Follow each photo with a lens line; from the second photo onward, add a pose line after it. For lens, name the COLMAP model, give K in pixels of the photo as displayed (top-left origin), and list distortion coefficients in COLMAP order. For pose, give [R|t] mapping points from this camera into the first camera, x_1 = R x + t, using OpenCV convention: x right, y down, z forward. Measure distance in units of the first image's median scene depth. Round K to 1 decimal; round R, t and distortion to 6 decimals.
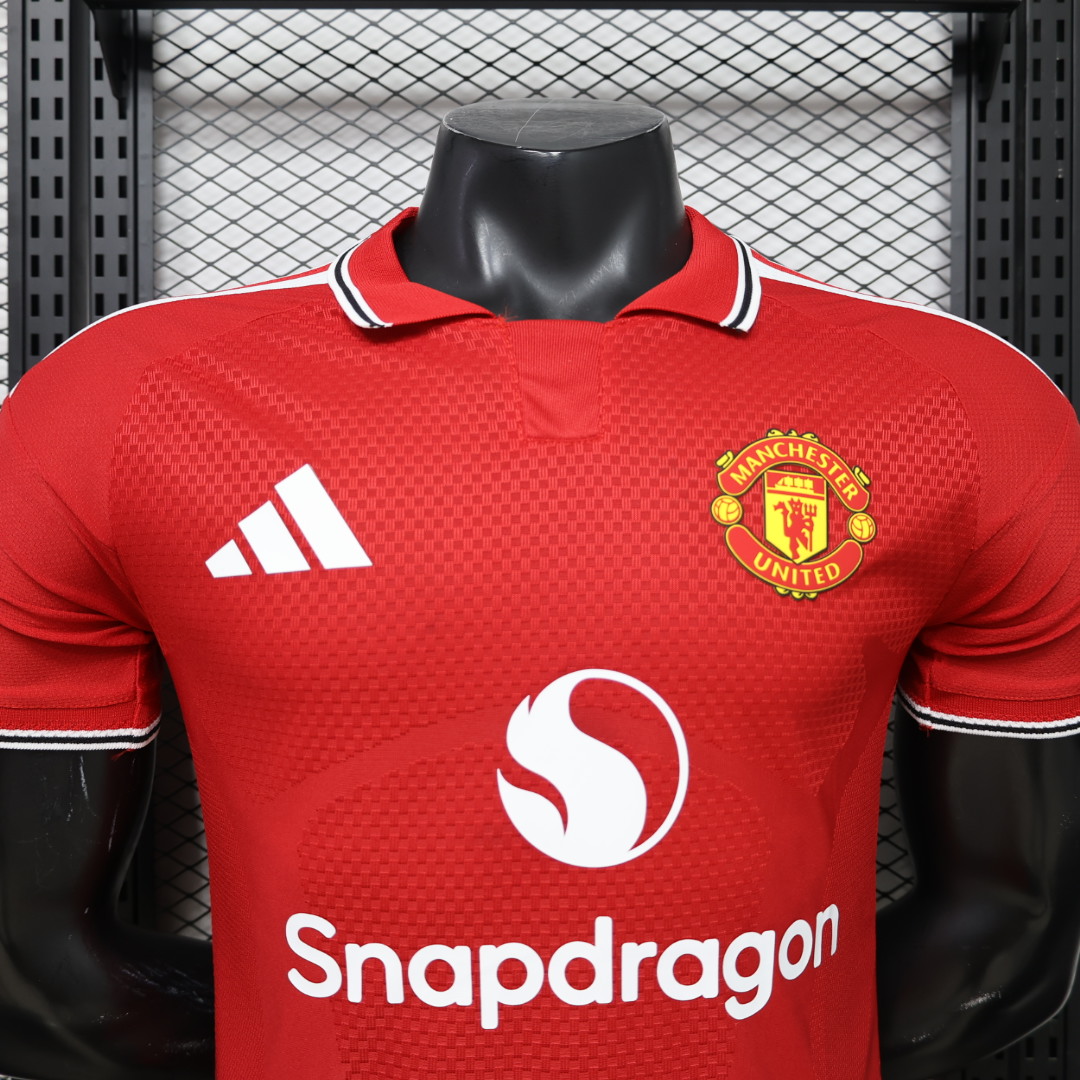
lens RADIAL K [[1145.6, 0, 540.0], [0, 1145.6, 540.0], [0, 0, 1]] dist [0.028253, 0.018629]
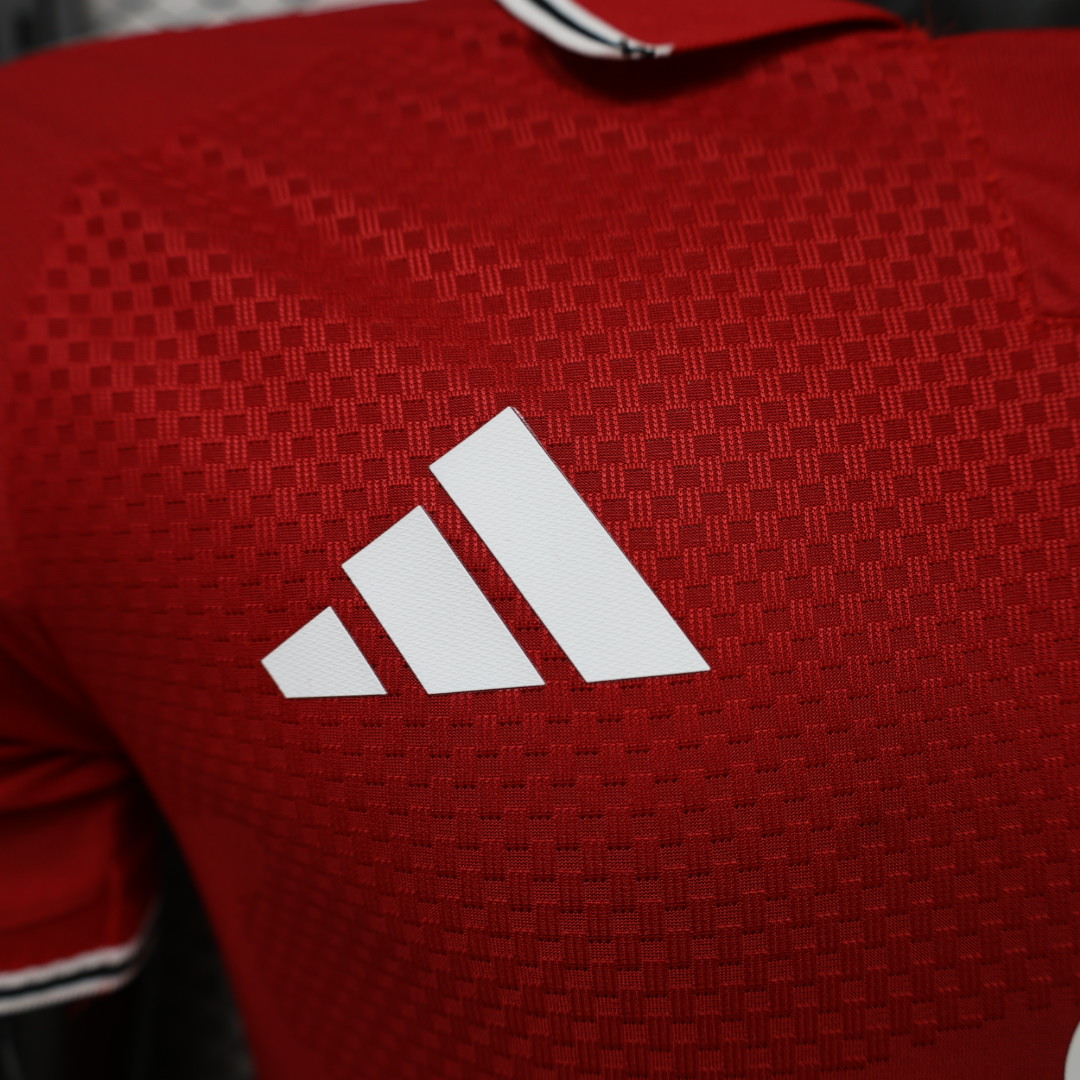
lens RADIAL K [[1145.6, 0, 540.0], [0, 1145.6, 540.0], [0, 0, 1]] dist [0.028253, 0.018629]
pose [[0.998739, -0.039708, 0.030727, -0.207010], [0.036573, 0.994648, 0.096630, -0.058083], [-0.034400, -0.095384, 0.994846, 0.608797]]
